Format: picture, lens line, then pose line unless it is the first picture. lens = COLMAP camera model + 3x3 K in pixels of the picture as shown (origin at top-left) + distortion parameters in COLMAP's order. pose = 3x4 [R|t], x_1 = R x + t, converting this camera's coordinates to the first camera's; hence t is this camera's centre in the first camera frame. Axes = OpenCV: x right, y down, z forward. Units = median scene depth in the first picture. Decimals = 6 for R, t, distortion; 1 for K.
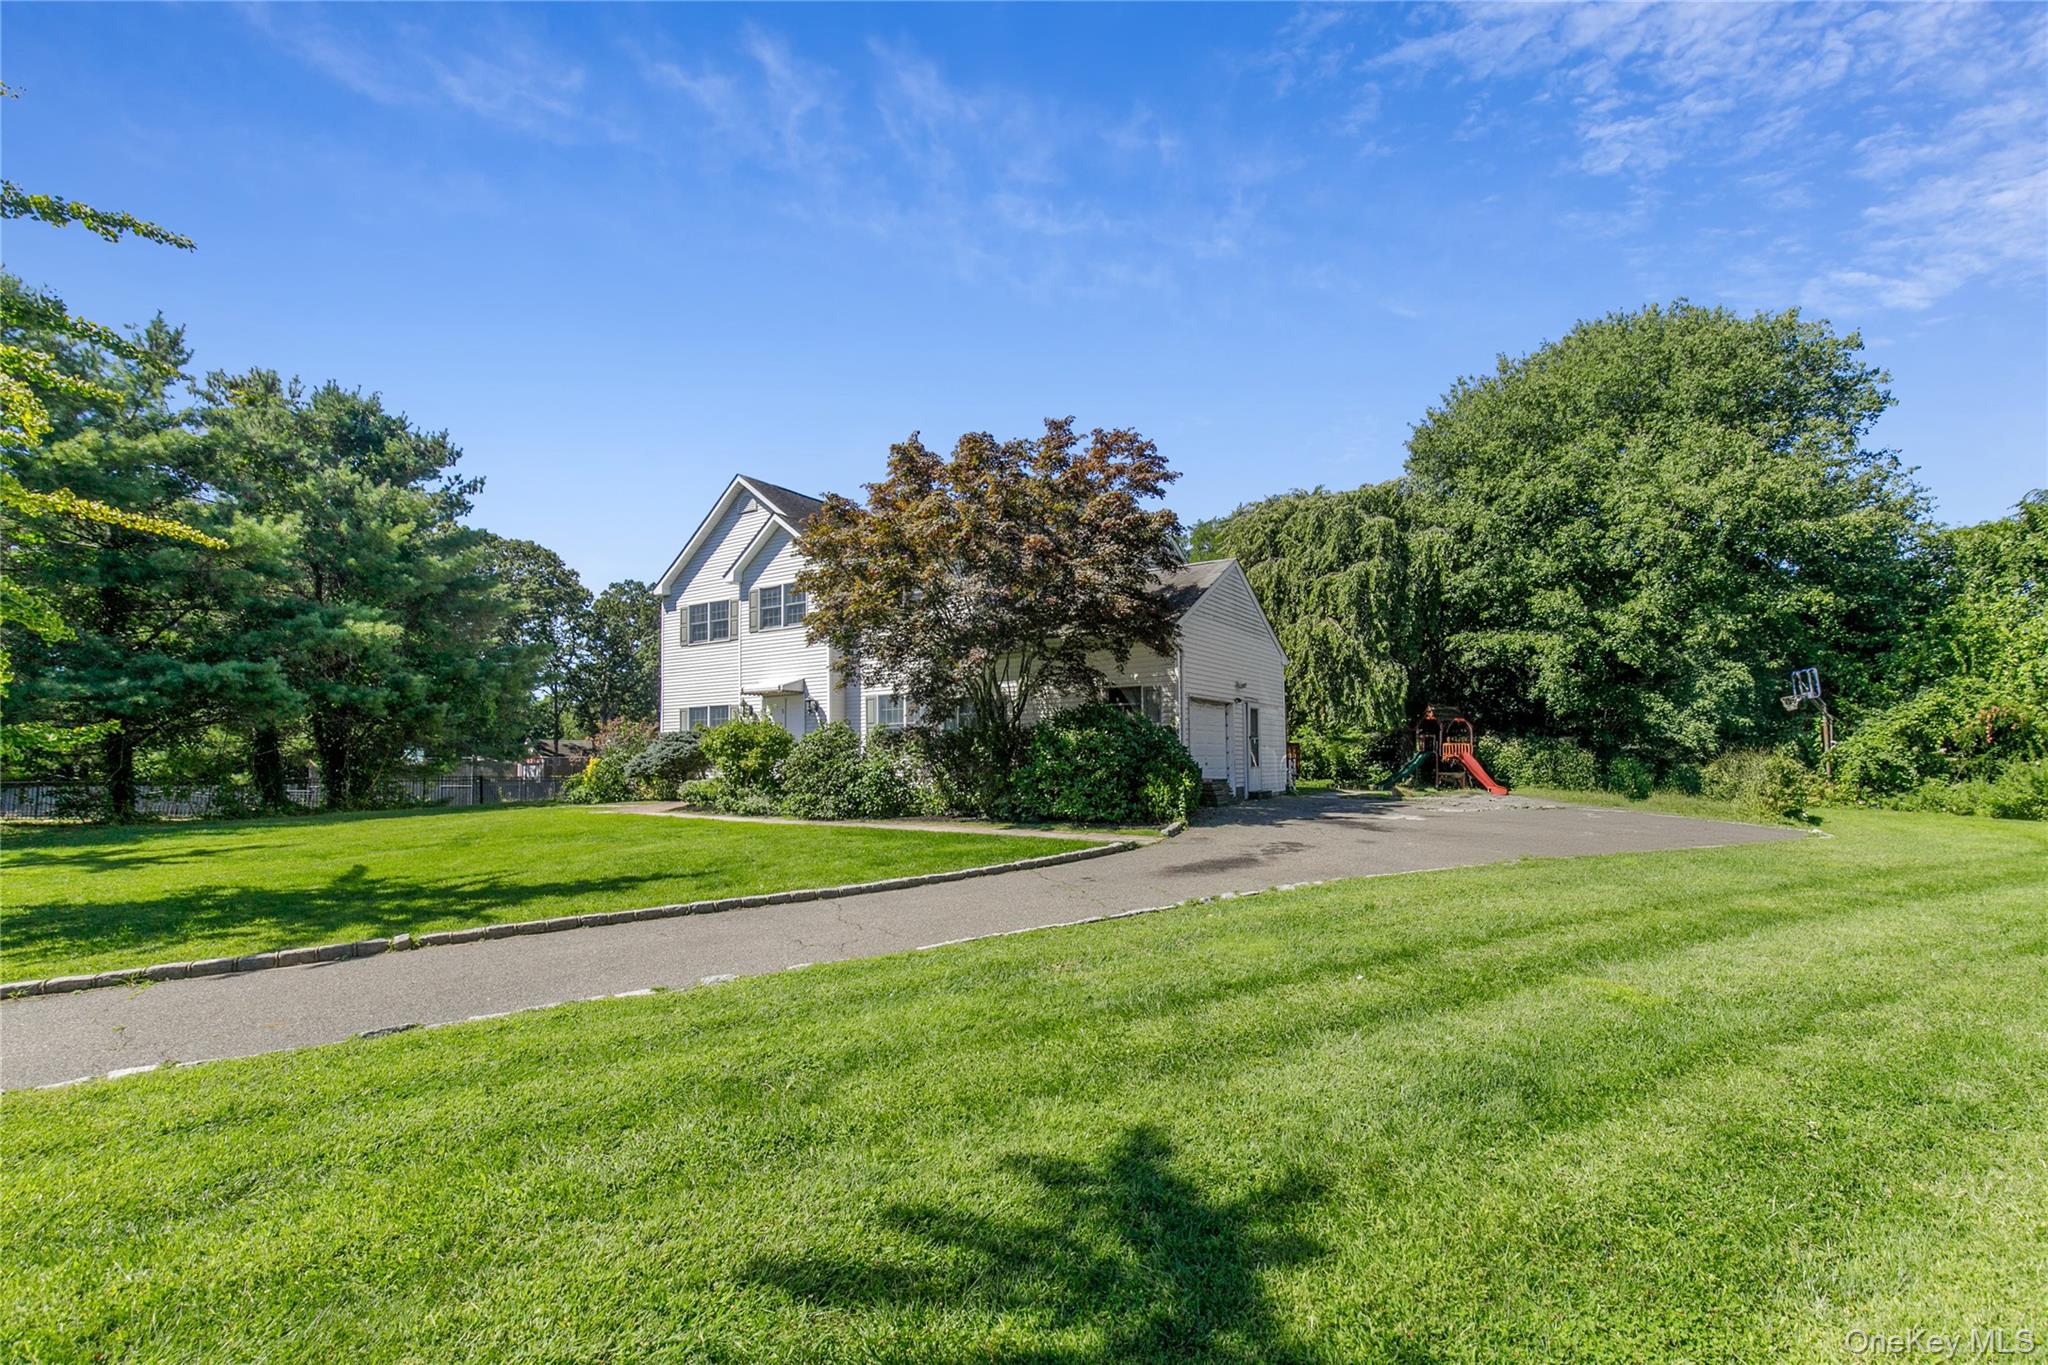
lens RADIAL K [[1247.4, 0, 1018.6], [0, 1247.4, 732.9], [0, 0, 1]] dist [0.001049, -0.001414]
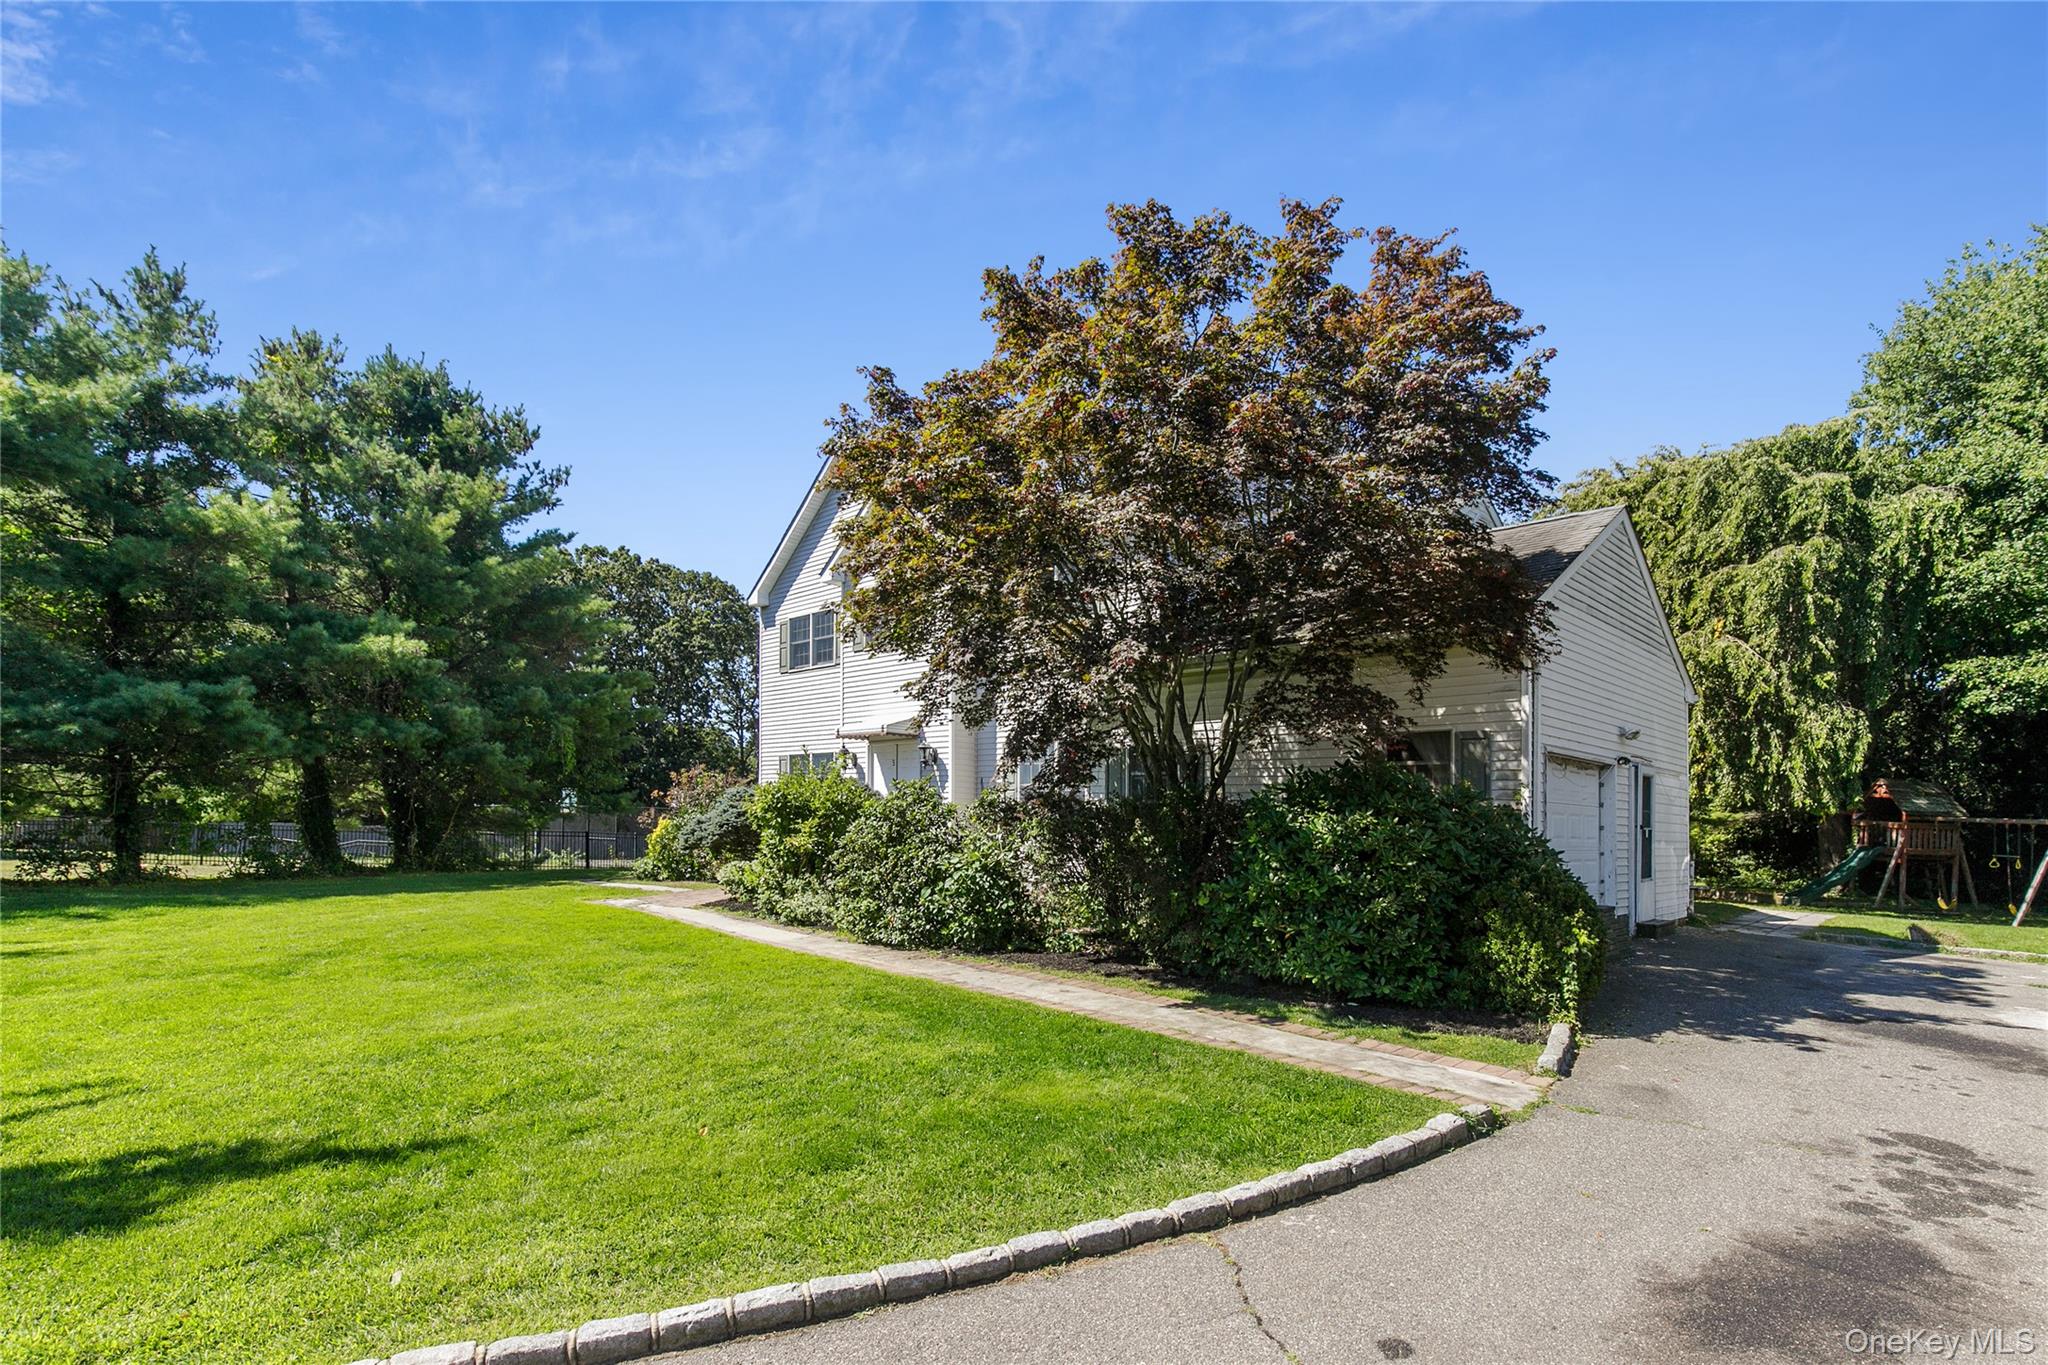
lens RADIAL K [[1247.4, 0, 1018.6], [0, 1247.4, 732.9], [0, 0, 1]] dist [0.001049, -0.001414]
pose [[0.983454, 0.017811, -0.180279, 0.008240], [-0.025607, 0.998830, -0.041014, -0.006991], [0.179338, 0.044952, 0.982760, 0.325692]]
